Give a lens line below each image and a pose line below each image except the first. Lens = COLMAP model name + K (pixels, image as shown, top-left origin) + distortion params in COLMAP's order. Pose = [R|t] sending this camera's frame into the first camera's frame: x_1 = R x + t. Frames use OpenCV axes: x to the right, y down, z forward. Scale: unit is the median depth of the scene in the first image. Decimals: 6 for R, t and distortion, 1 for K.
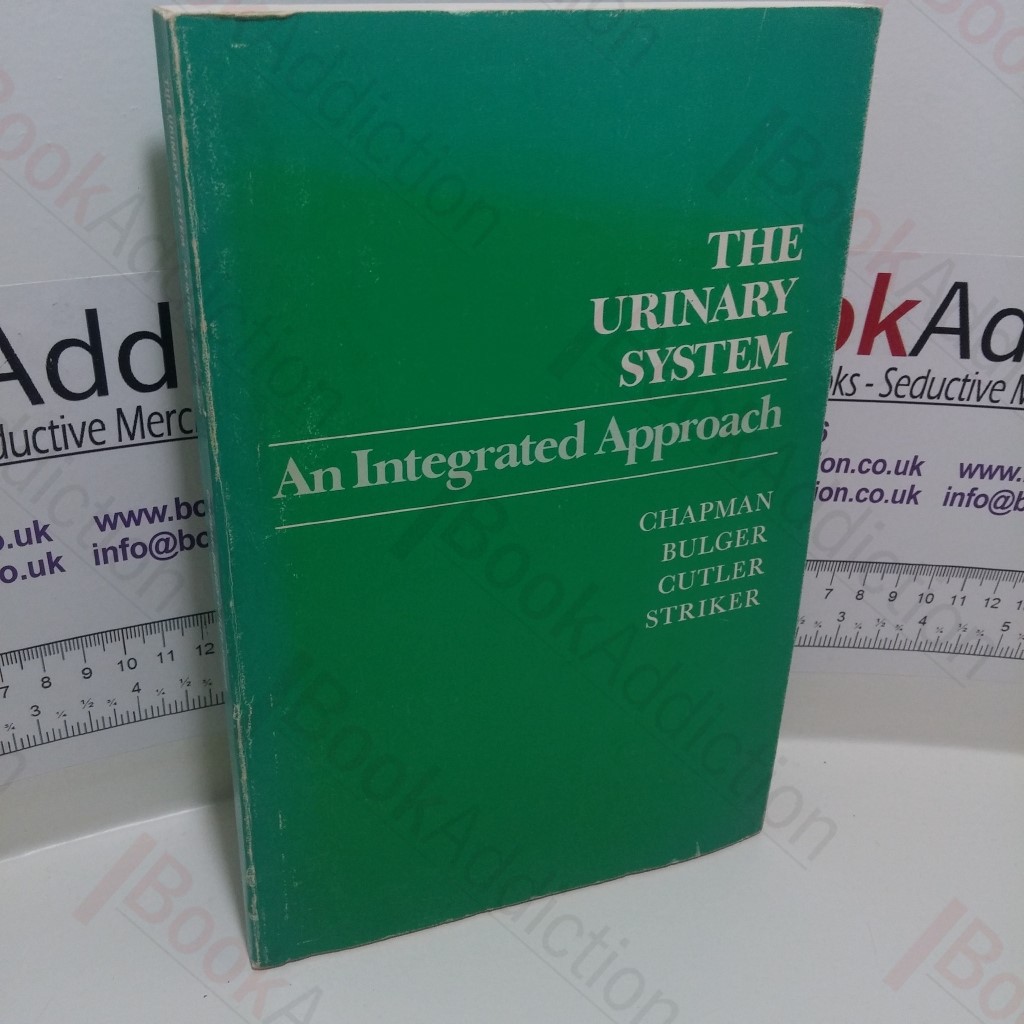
lens RADIAL K [[1080.9, 0, 508.7], [0, 1080.9, 514.6], [0, 0, 1]] dist [0.005357, 0.013534]
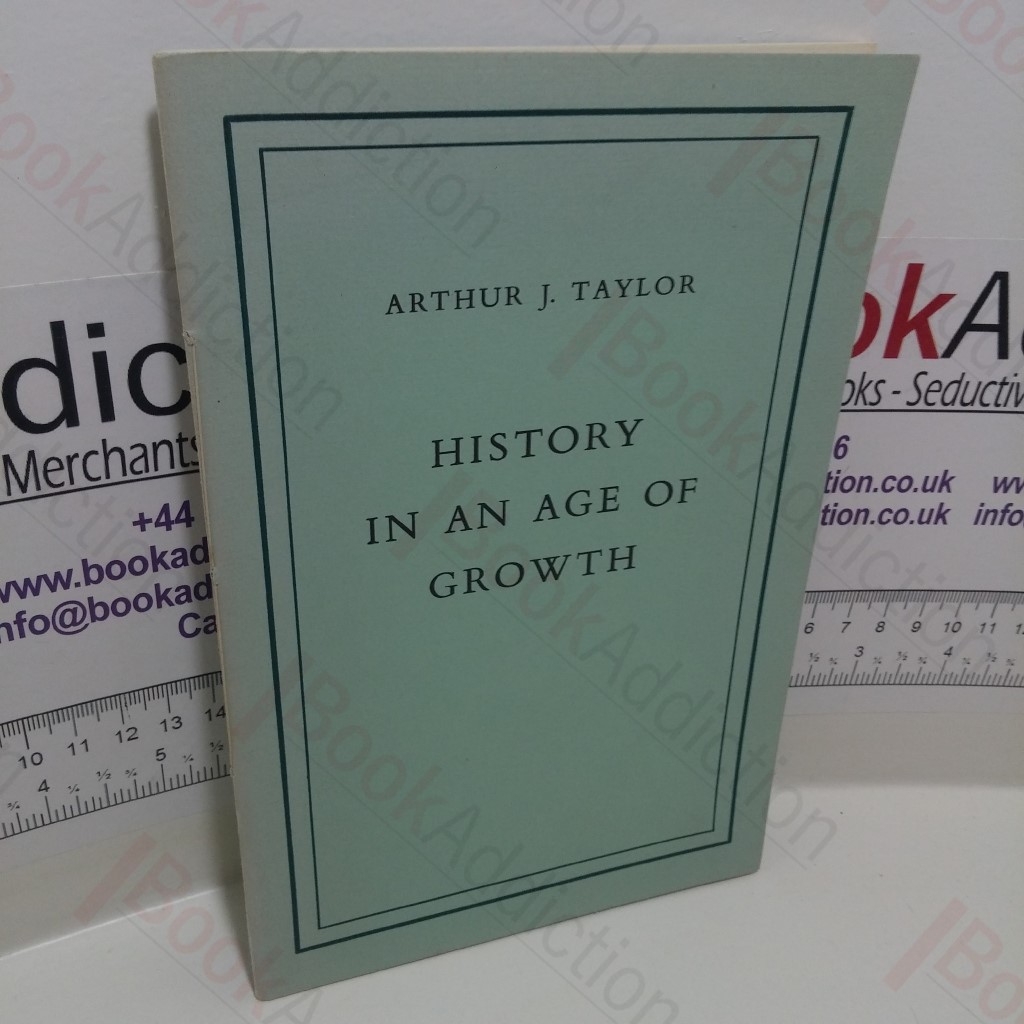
lens RADIAL K [[1097.2, 0, 512.0], [0, 1097.2, 512.0], [0, 0, 1]] dist [0.009690, -0.014616]
pose [[0.996852, -0.038416, 0.069352, -0.038788], [0.038531, 0.999257, -0.000318, -0.035124], [-0.069288, 0.002989, 0.997592, 0.141024]]
